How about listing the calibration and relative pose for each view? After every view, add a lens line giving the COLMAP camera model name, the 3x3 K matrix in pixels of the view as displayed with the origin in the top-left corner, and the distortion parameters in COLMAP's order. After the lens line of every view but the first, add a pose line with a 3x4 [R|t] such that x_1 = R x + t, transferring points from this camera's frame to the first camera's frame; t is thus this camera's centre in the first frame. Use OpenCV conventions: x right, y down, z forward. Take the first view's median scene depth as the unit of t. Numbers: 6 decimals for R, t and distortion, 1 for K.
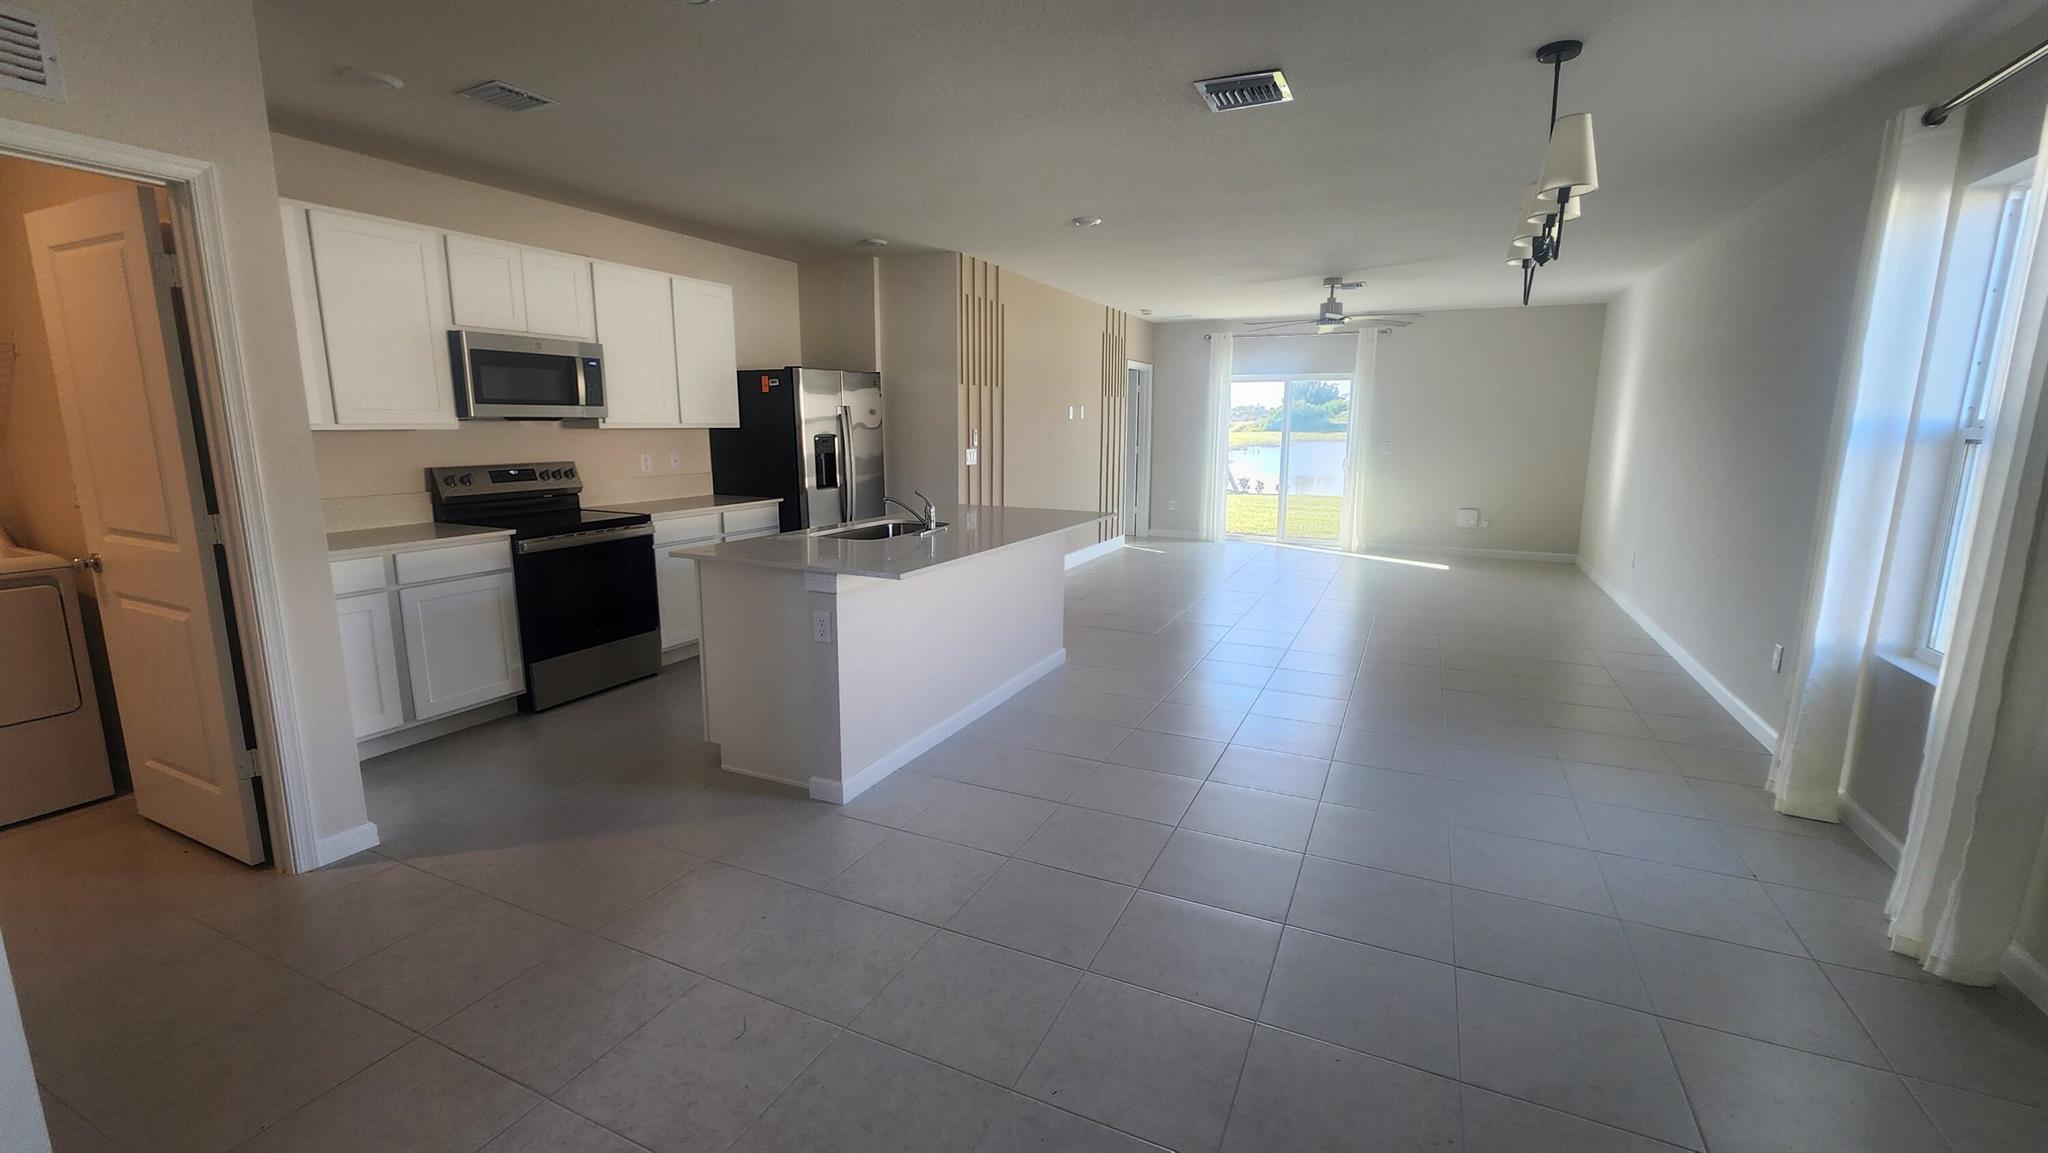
lens RADIAL K [[852.9, 0, 1028.6], [0, 852.9, 572.6], [0, 0, 1]] dist [0.001461, -0.000021]
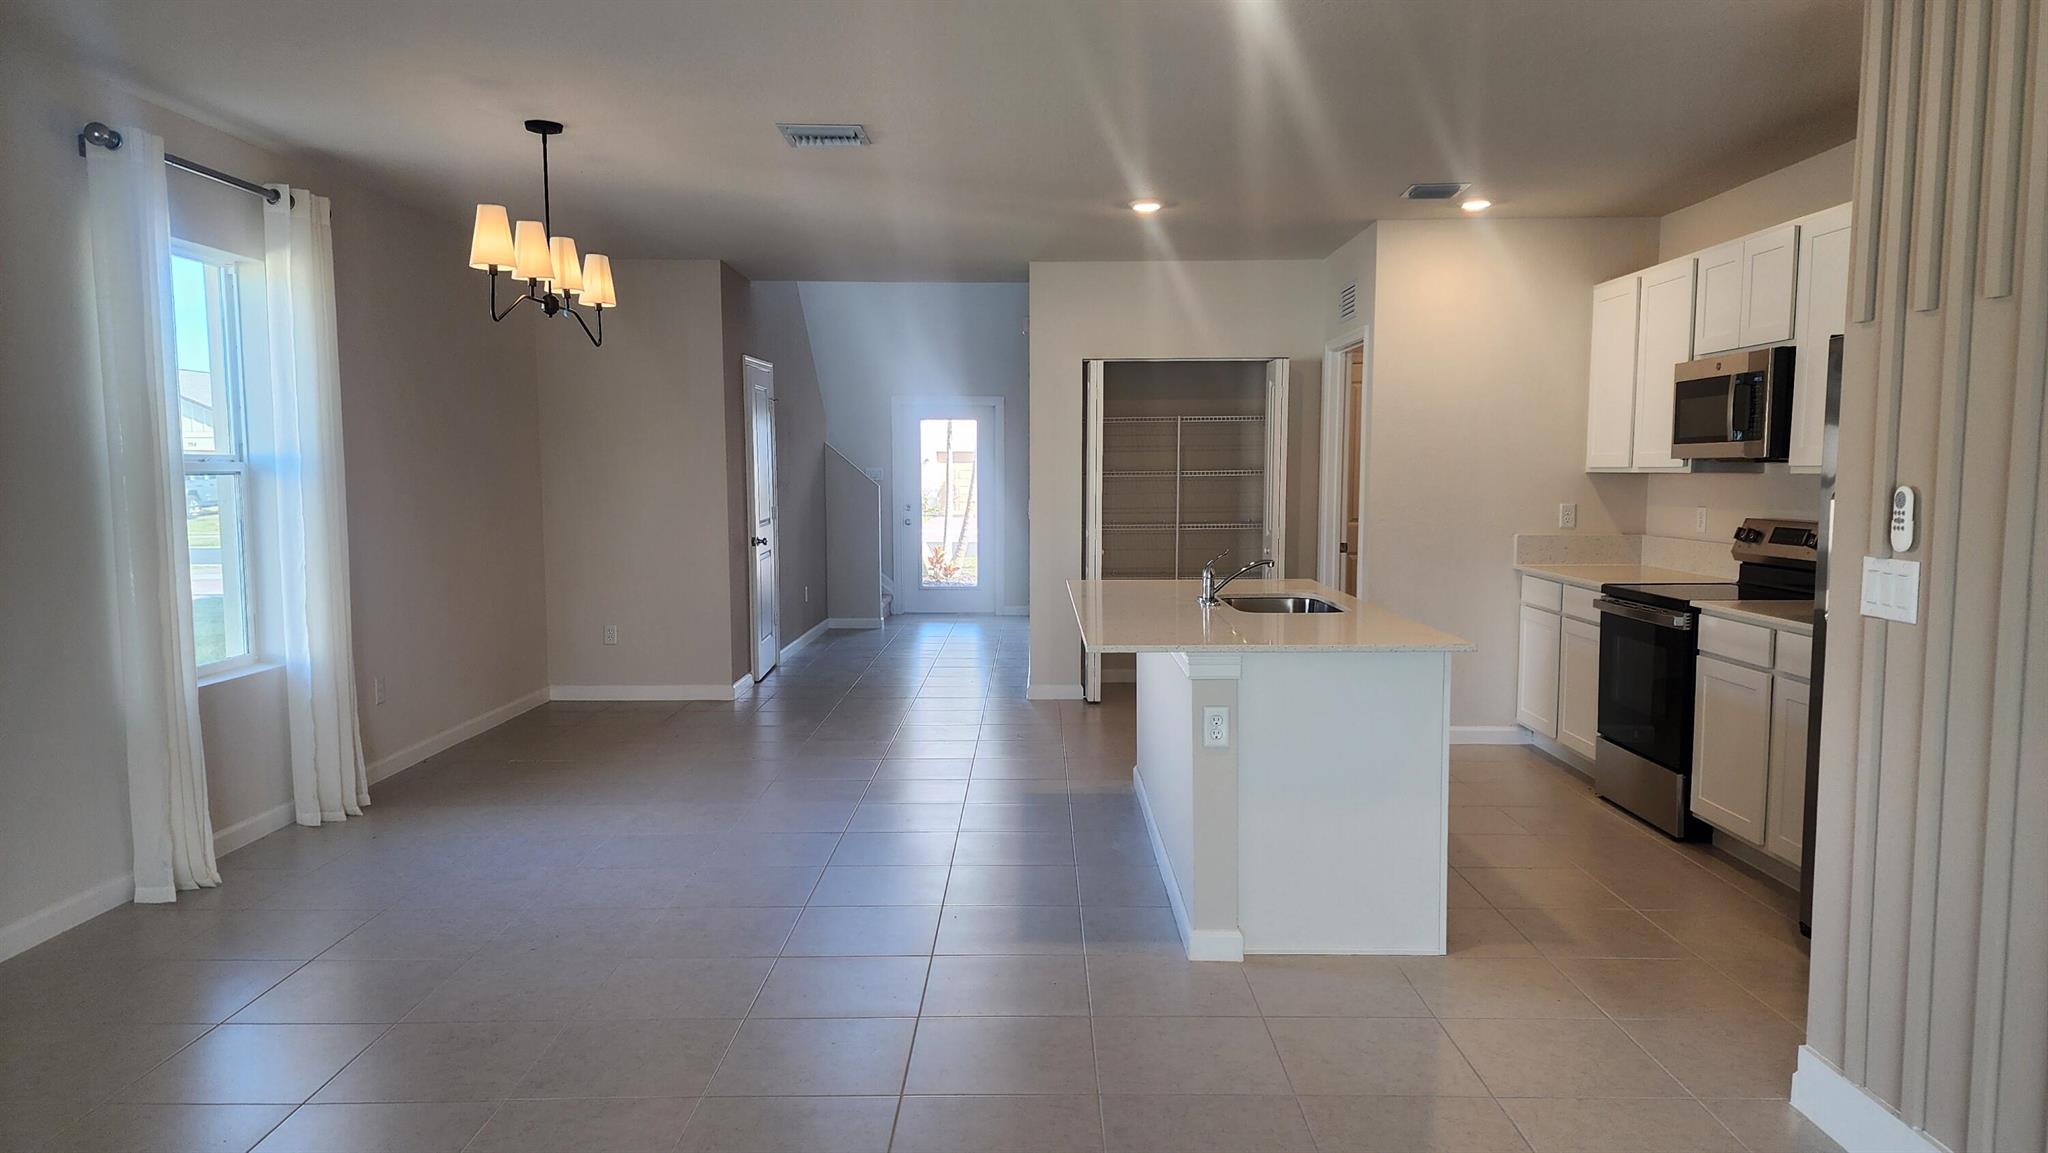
lens RADIAL K [[1365.3, 0, 1032.4], [0, 1365.3, 596.8], [0, 0, 1]] dist [0.115821, -0.144565]
pose [[-0.906782, 0.031693, -0.420407, 0.511818], [-0.082691, 0.964432, 0.251064, -0.319147], [0.413411, 0.262424, -0.871909, 1.835181]]
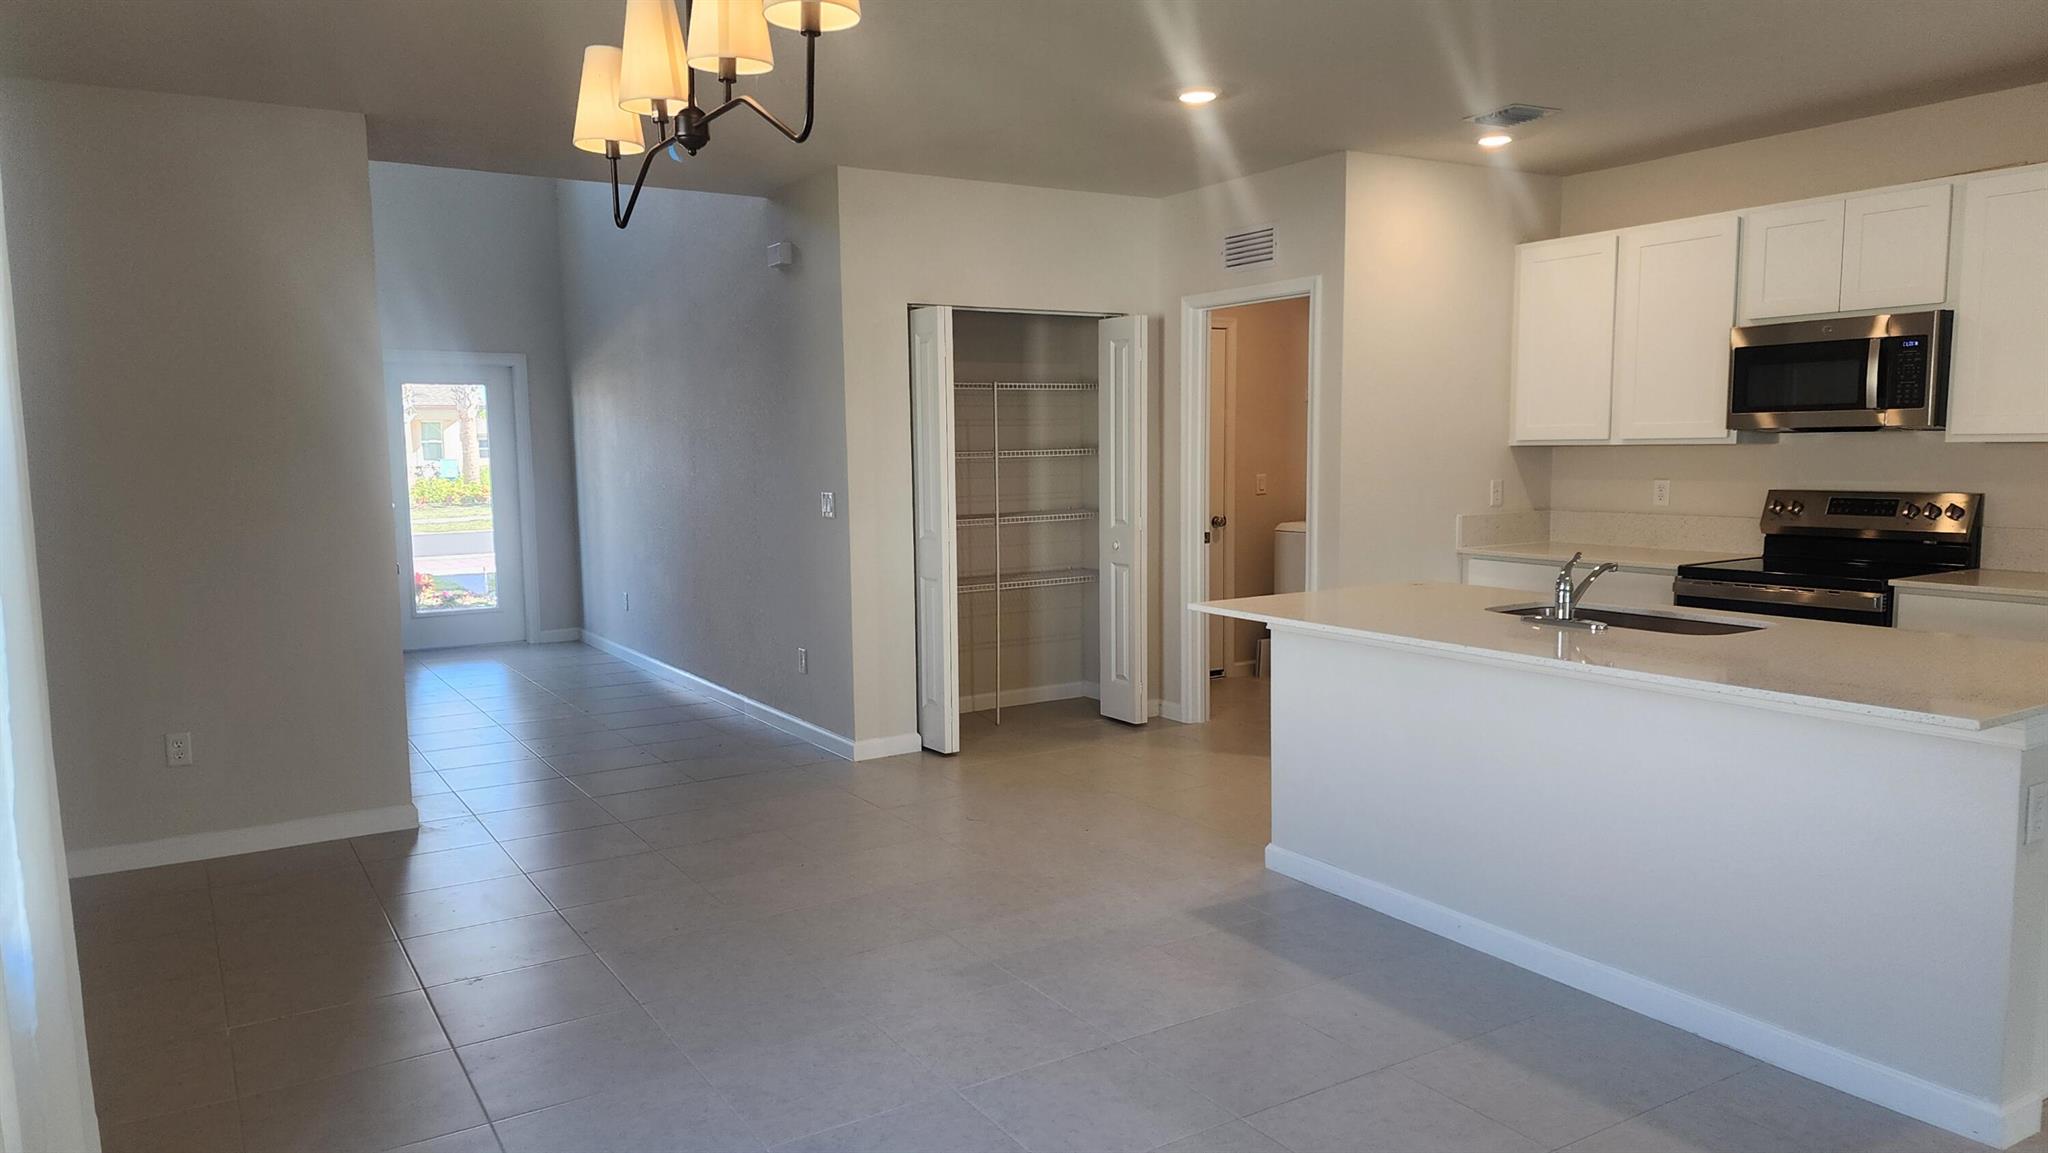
lens RADIAL K [[1365.3, 0, 1032.4], [0, 1365.3, 596.8], [0, 0, 1]] dist [0.115821, -0.144565]
pose [[-0.537523, 0.094218, -0.837969, 0.790294], [-0.143144, 0.969121, 0.200786, -0.181470], [0.831011, 0.227877, -0.507438, 1.060371]]
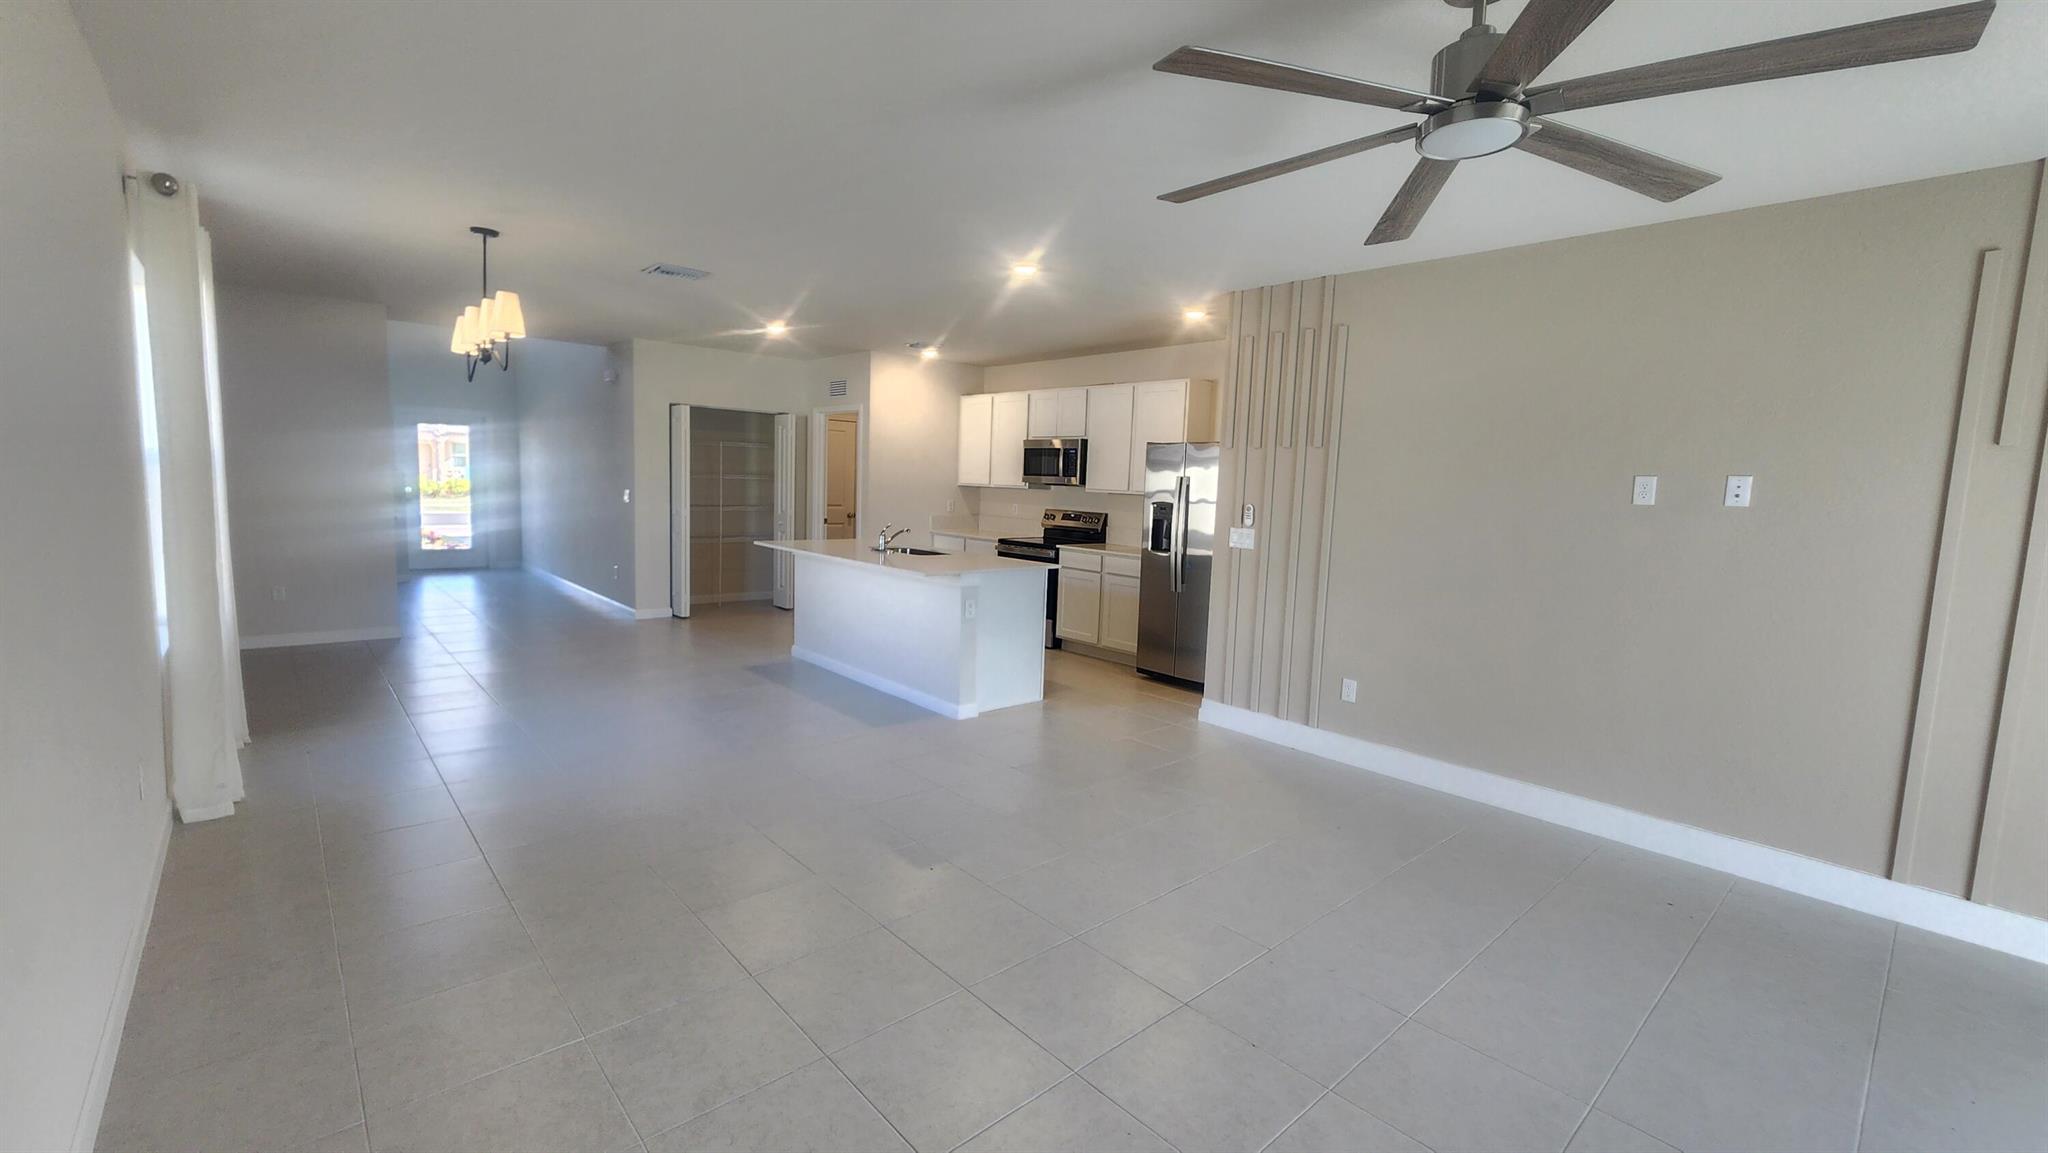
lens RADIAL K [[852.9, 0, 1028.6], [0, 852.9, 572.6], [0, 0, 1]] dist [0.001461, -0.000021]
pose [[-0.386394, 0.077558, -0.919067, 1.071370], [-0.206356, 0.963929, 0.168100, -0.286907], [0.898953, 0.254608, -0.356452, 1.611909]]
